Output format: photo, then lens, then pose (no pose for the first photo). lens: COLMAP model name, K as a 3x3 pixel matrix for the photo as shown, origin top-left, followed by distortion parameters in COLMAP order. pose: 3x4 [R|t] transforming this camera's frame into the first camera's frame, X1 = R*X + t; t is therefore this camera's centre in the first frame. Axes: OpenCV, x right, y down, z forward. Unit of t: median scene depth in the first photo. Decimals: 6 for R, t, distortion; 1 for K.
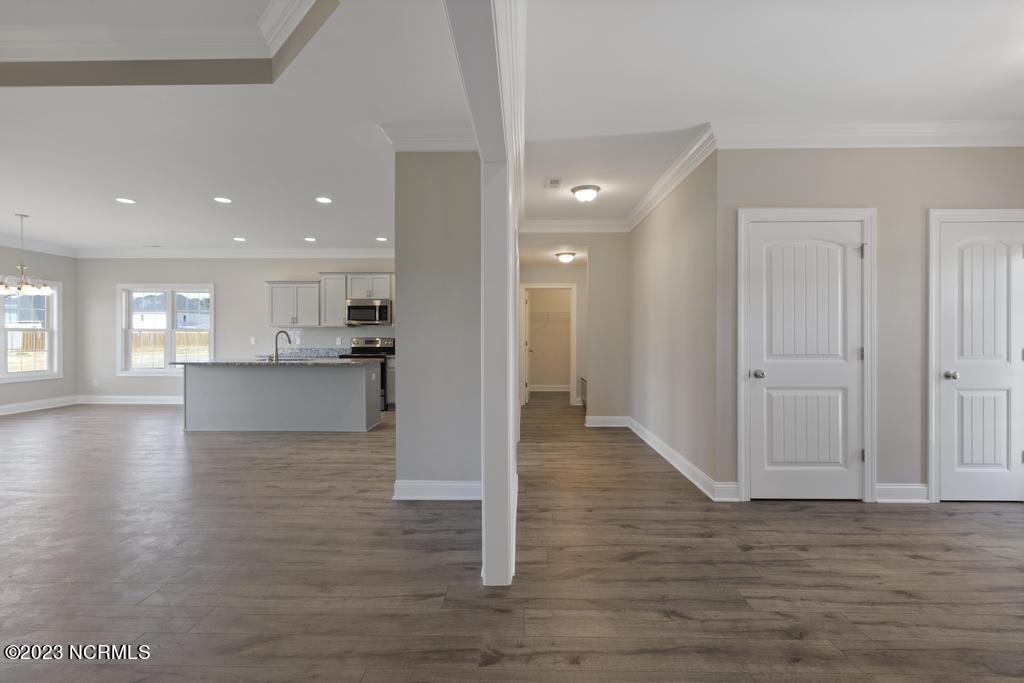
lens RADIAL K [[467.0, 0, 513.5], [0, 467.0, 337.9], [0, 0, 1]] dist [0.002164, -0.001148]
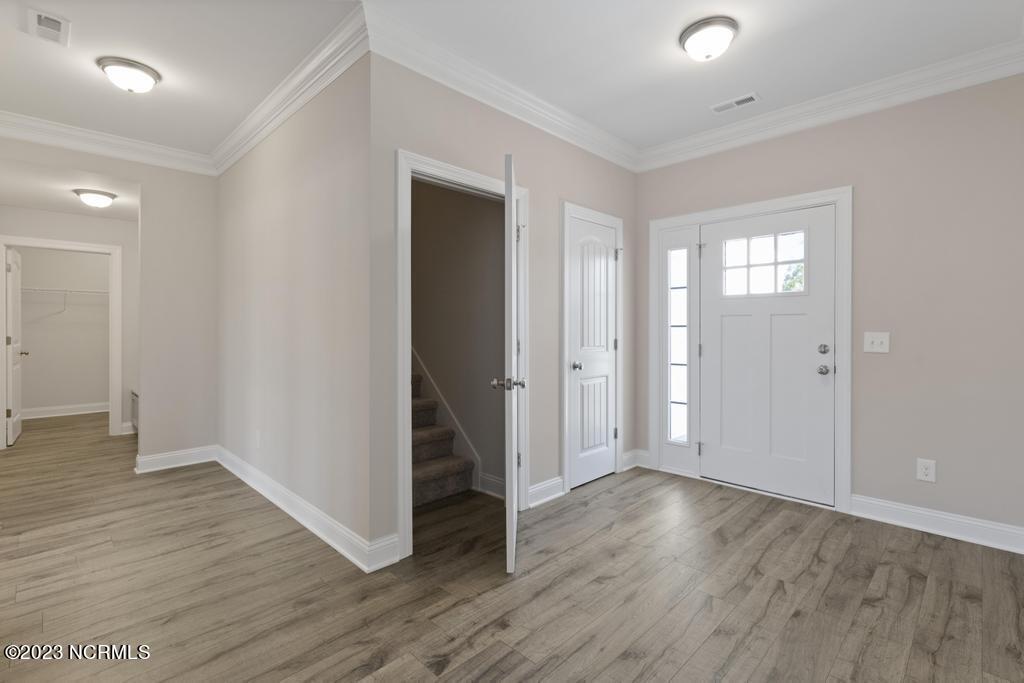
lens RADIAL K [[467.0, 0, 514.1], [0, 467.0, 332.0], [0, 0, 1]] dist [0.002164, -0.001148]
pose [[0.684998, -0.003725, 0.728536, 0.081024], [0.001449, 0.999992, 0.003751, 0.000617], [-0.728544, -0.001513, 0.684997, 0.365543]]
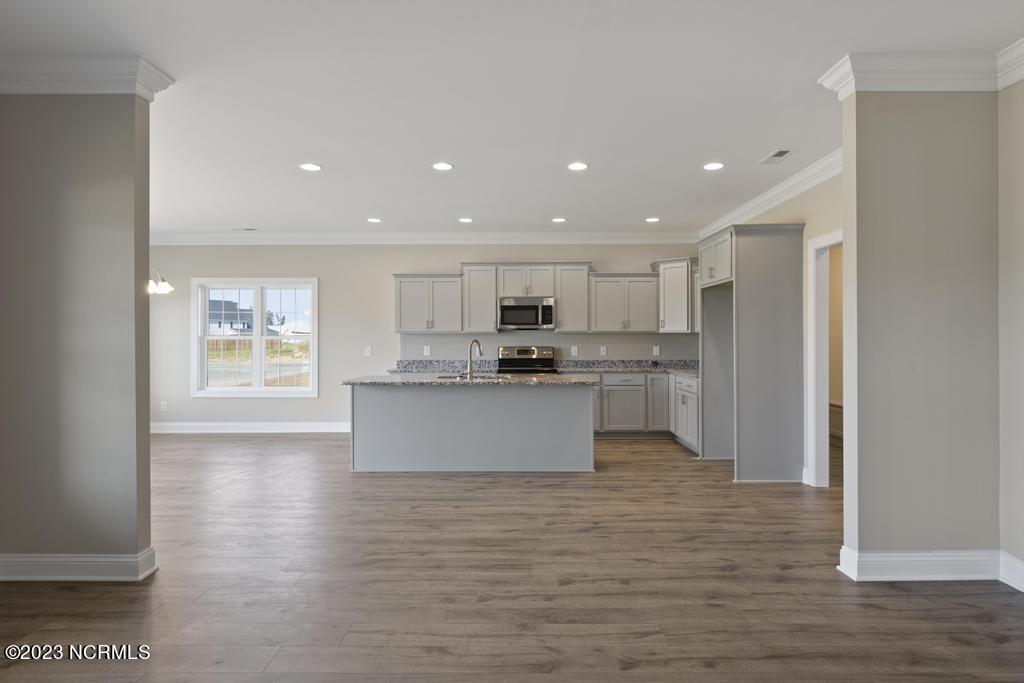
lens RADIAL K [[558.9, 0, 515.4], [0, 558.9, 338.9], [0, 0, 1]] dist [-0.004866, 0.003619]
pose [[0.999819, -0.003522, 0.018702, -0.755422], [0.003603, 0.999984, -0.004309, -0.020247], [-0.018687, 0.004376, 0.999816, 0.148871]]
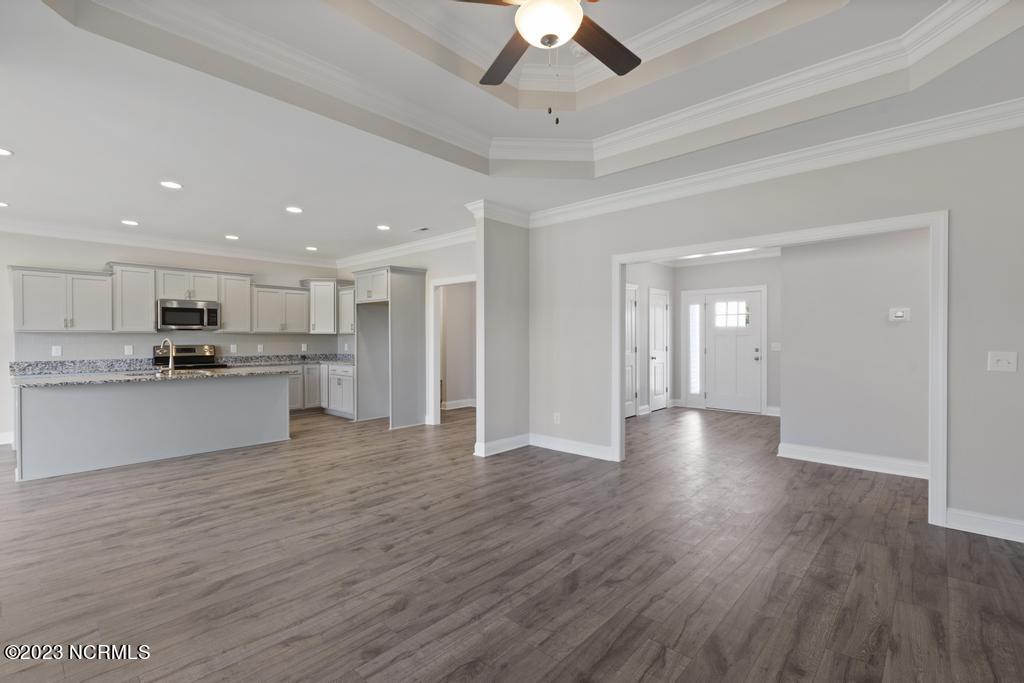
lens RADIAL K [[467.0, 0, 513.6], [0, 467.0, 338.8], [0, 0, 1]] dist [0.002164, -0.001148]
pose [[0.658308, -0.004012, 0.752738, -1.233115], [0.005067, 0.999987, 0.000898, -0.021711], [-0.752732, 0.003224, 0.658319, -0.028227]]
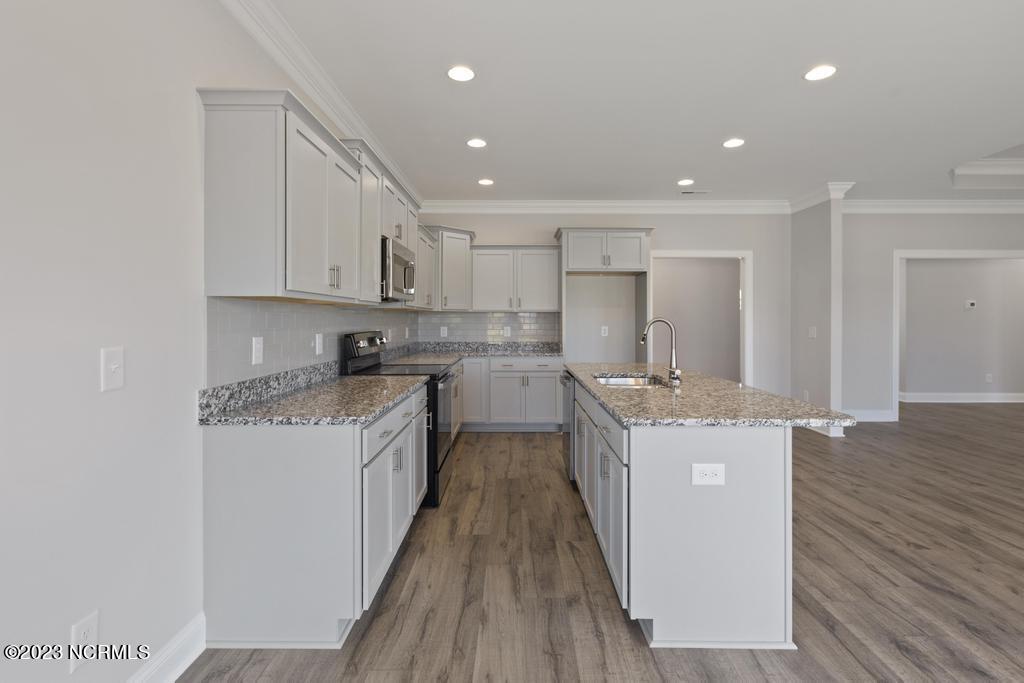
lens RADIAL K [[467.0, 0, 507.5], [0, 467.0, 332.5], [0, 0, 1]] dist [0.002164, -0.001148]
pose [[0.002549, -0.015956, 0.999869, -1.654276], [0.011424, 0.999808, 0.015926, -0.015523], [-0.999931, 0.011382, 0.002730, 1.955887]]
